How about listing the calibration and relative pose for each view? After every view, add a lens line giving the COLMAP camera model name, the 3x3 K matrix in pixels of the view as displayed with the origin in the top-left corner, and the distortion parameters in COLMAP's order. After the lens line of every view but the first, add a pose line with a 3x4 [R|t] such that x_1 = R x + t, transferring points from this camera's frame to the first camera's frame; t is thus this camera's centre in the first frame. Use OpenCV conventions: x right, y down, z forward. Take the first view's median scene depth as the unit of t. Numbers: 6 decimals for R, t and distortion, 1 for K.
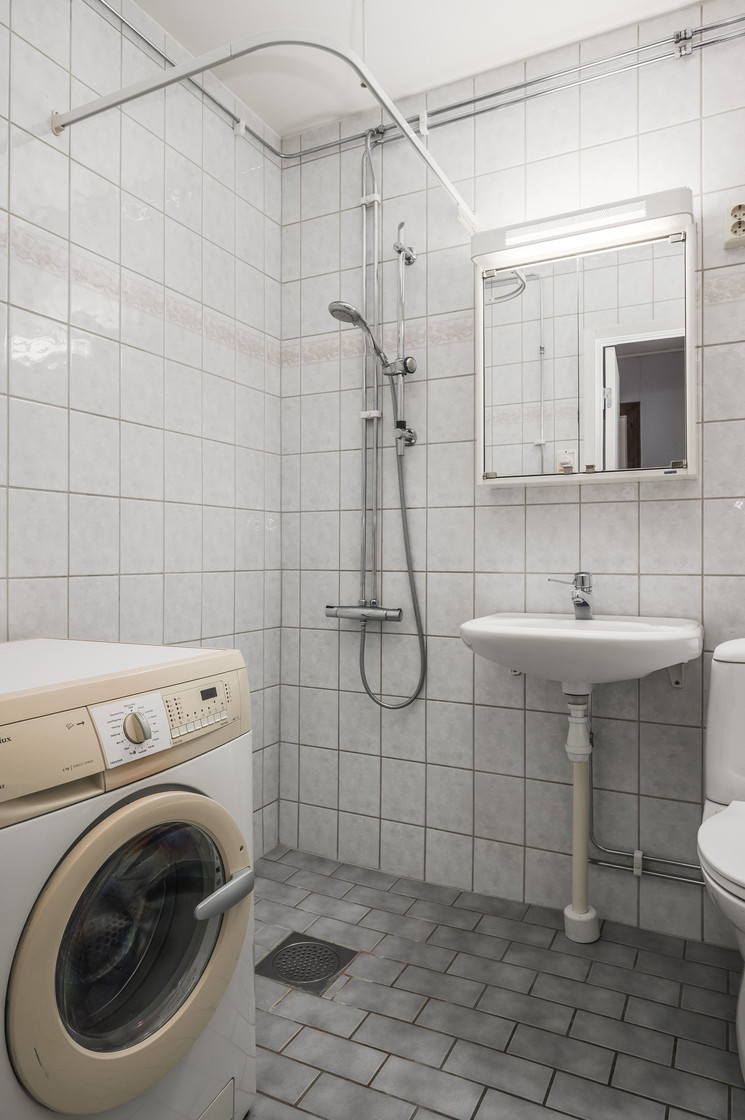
lens RADIAL K [[690.7, 0, 374.0], [0, 690.7, 548.2], [0, 0, 1]] dist [-0.002275, -0.001086]
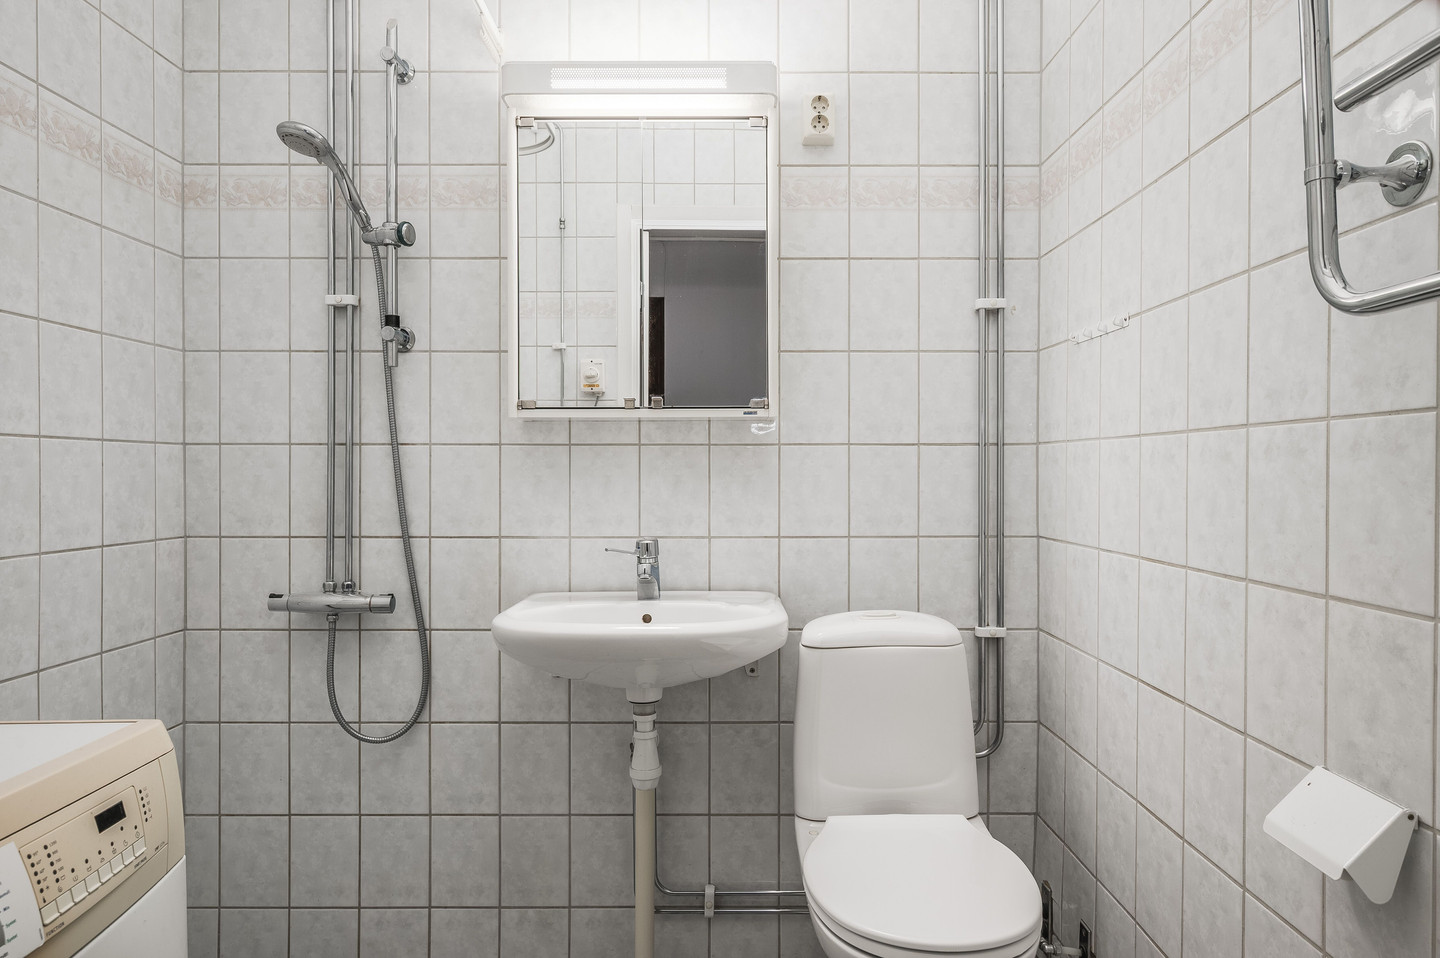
lens RADIAL K [[888.1, 0, 720.0], [0, 888.1, 479.0], [0, 0, 1]] dist [-0.002275, -0.001086]
pose [[0.894456, 0.009942, 0.447046, -0.064261], [-0.018936, 0.999698, 0.015654, -0.044954], [-0.446755, -0.022467, 0.894374, 0.074753]]
